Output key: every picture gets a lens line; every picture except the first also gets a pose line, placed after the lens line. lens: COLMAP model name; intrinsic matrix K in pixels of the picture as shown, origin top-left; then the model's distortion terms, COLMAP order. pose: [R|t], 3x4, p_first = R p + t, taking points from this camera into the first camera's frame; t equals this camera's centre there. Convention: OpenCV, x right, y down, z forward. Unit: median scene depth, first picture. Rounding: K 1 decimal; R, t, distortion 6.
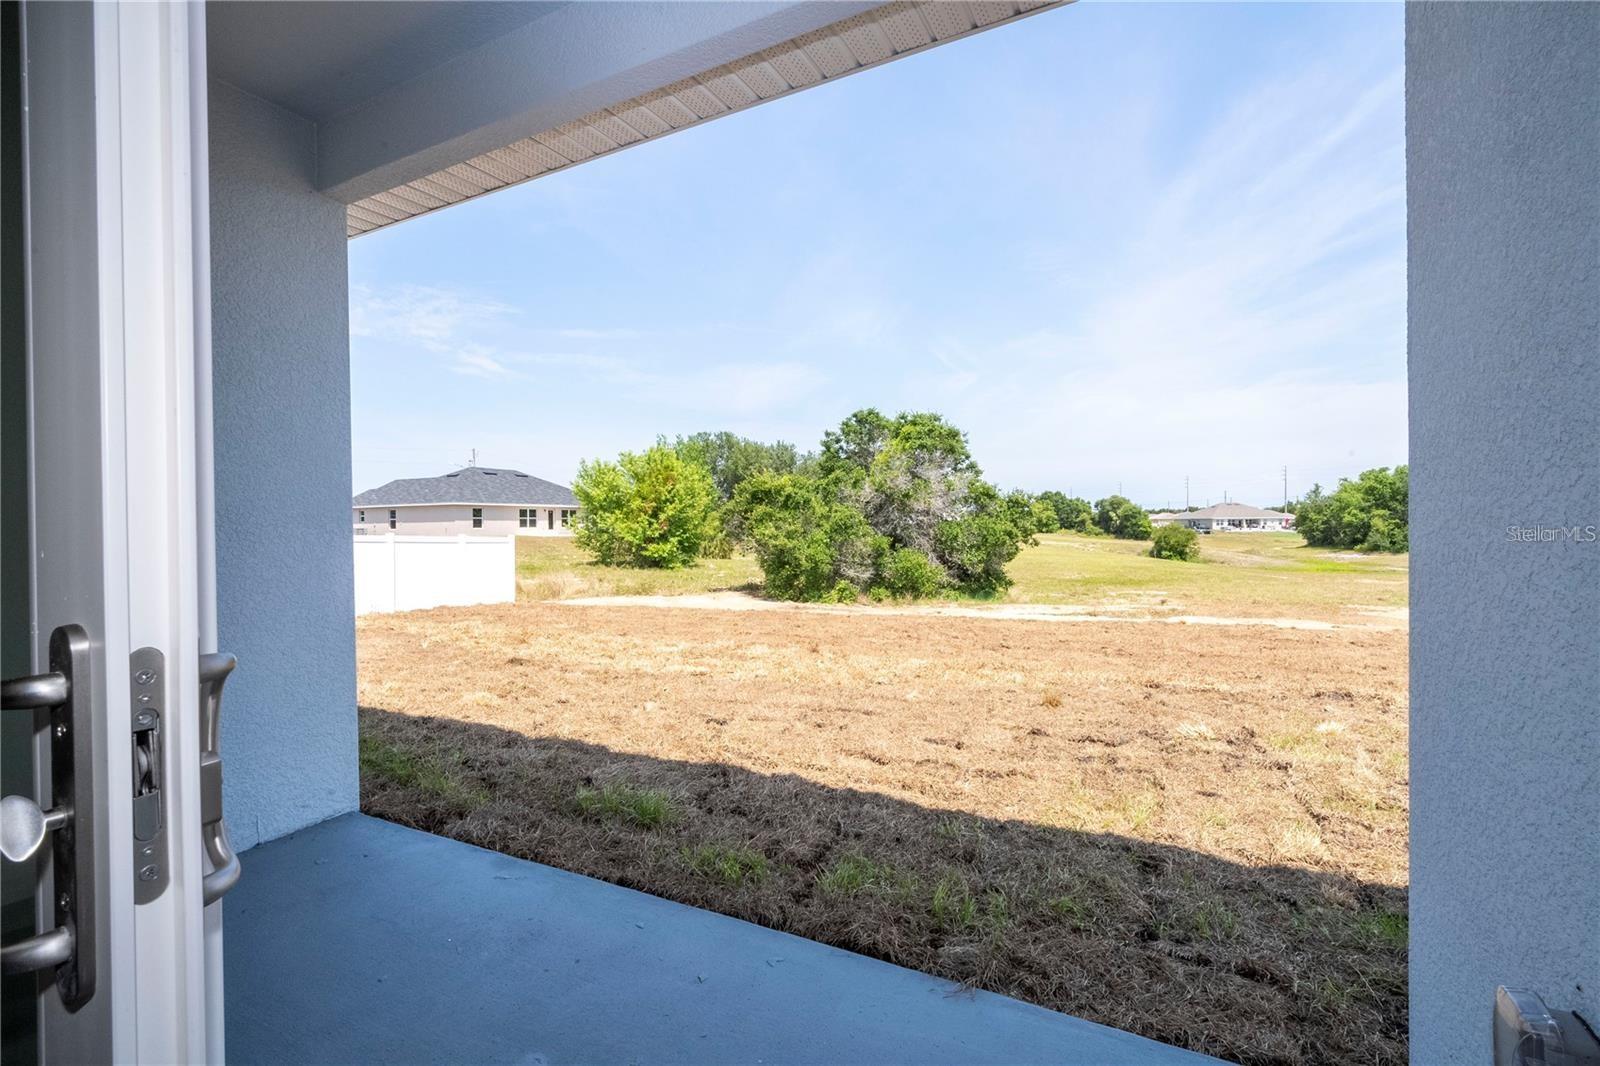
lens RADIAL K [[718.4, 0, 800.0], [0, 718.4, 533.0], [0, 0, 1]] dist [0.000658, -0.000105]
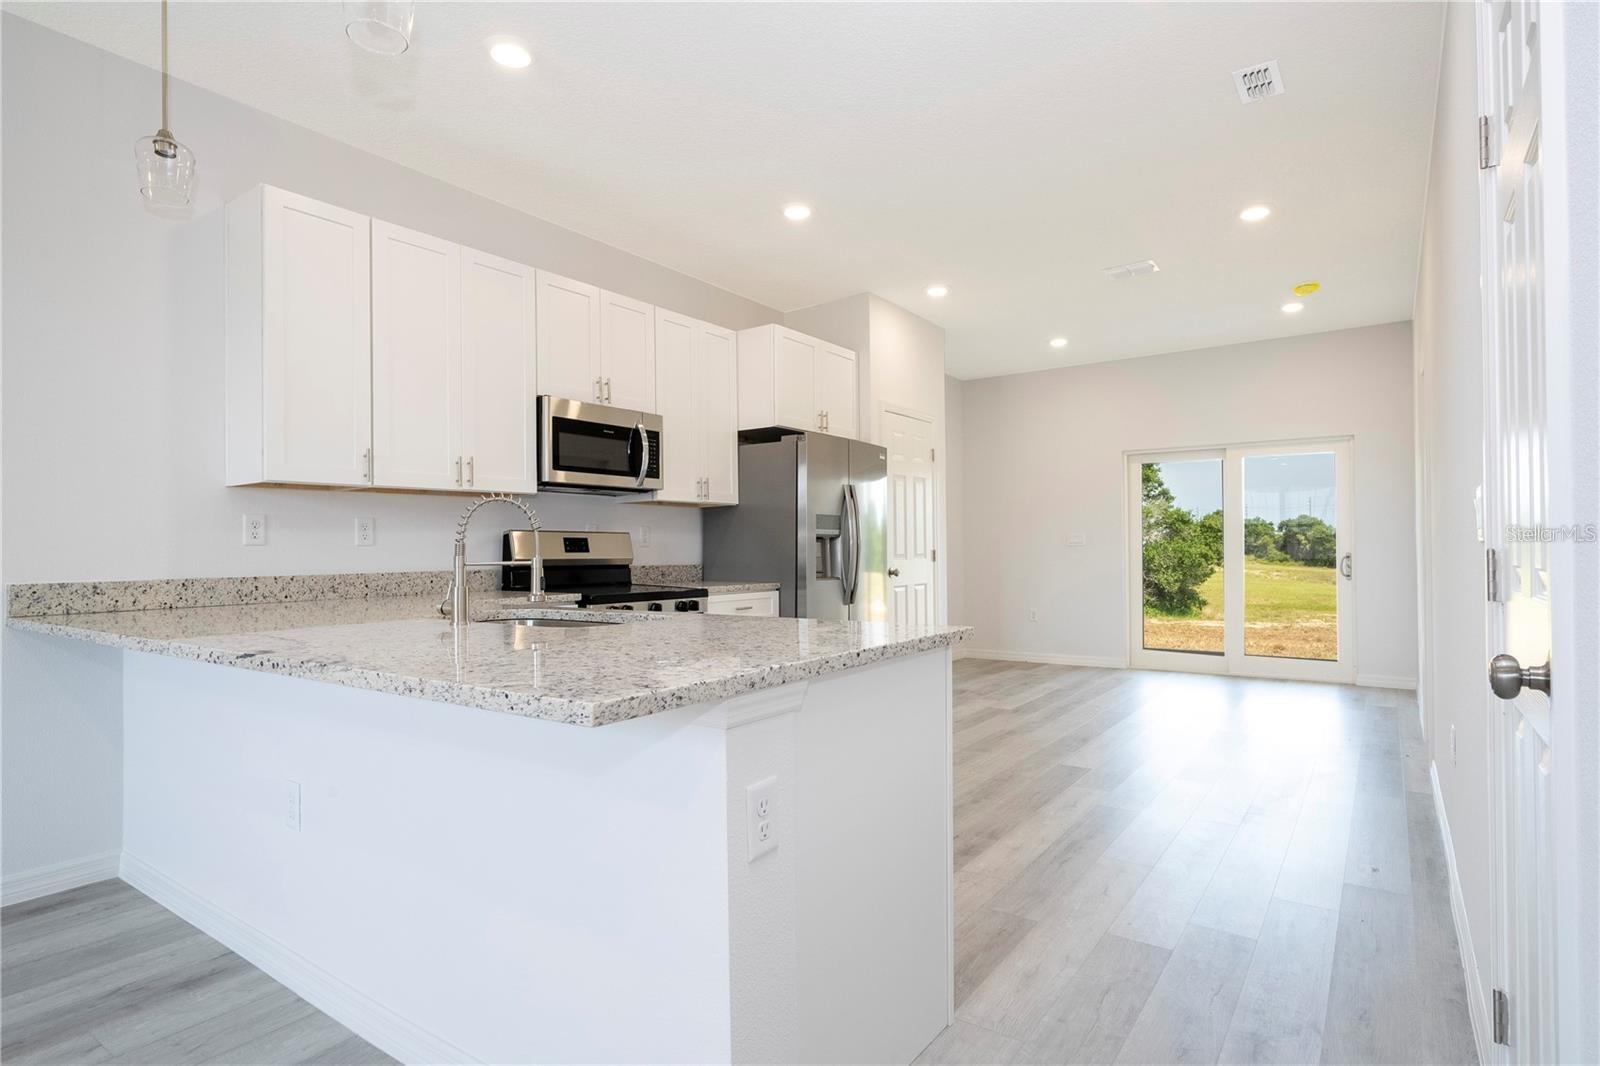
lens RADIAL K [[833.6, 0, 800.0], [0, 833.6, 533.0], [0, 0, 1]] dist [0.001169, 0.000169]
pose [[0.991672, -0.000098, -0.128792, -0.141286], [-0.003825, 0.999536, -0.030212, 0.006001], [0.128735, 0.030453, 0.991211, -0.303084]]
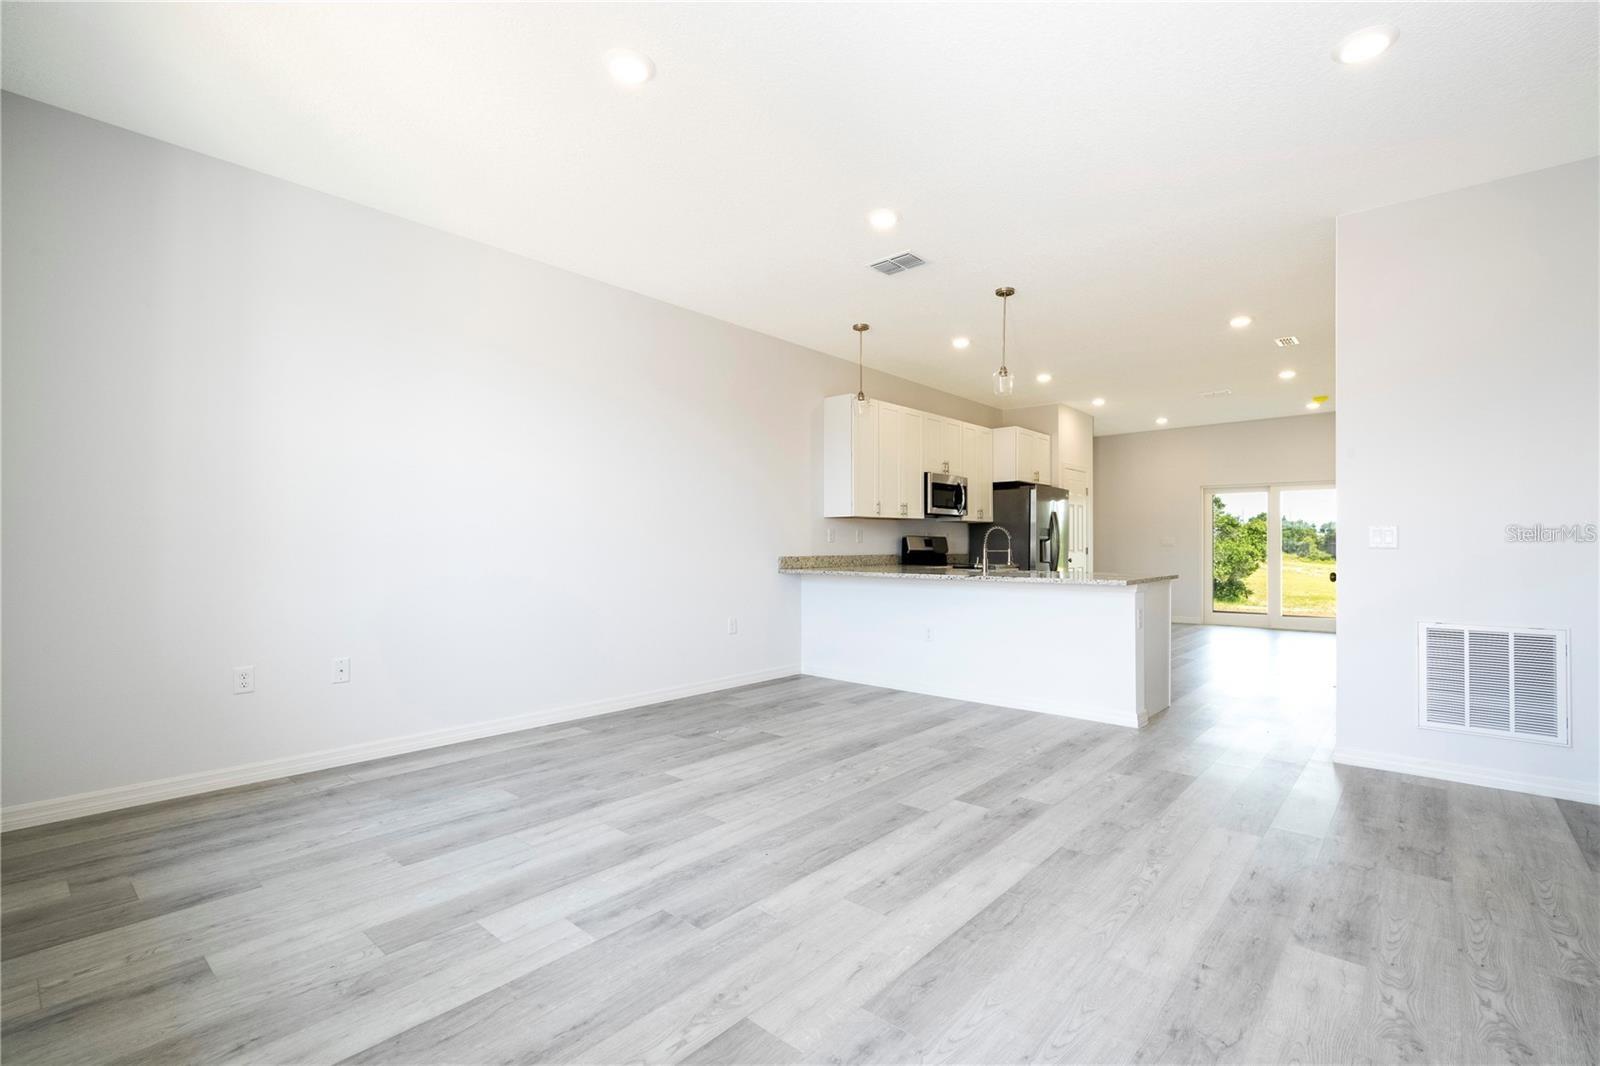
lens RADIAL K [[718.4, 0, 800.0], [0, 718.4, 533.0], [0, 0, 1]] dist [0.000658, -0.000105]
pose [[0.972188, 0.012277, -0.233879, -0.192233], [-0.018070, 0.999580, -0.022644, 0.007107], [0.233503, 0.026241, 0.972002, -0.446401]]
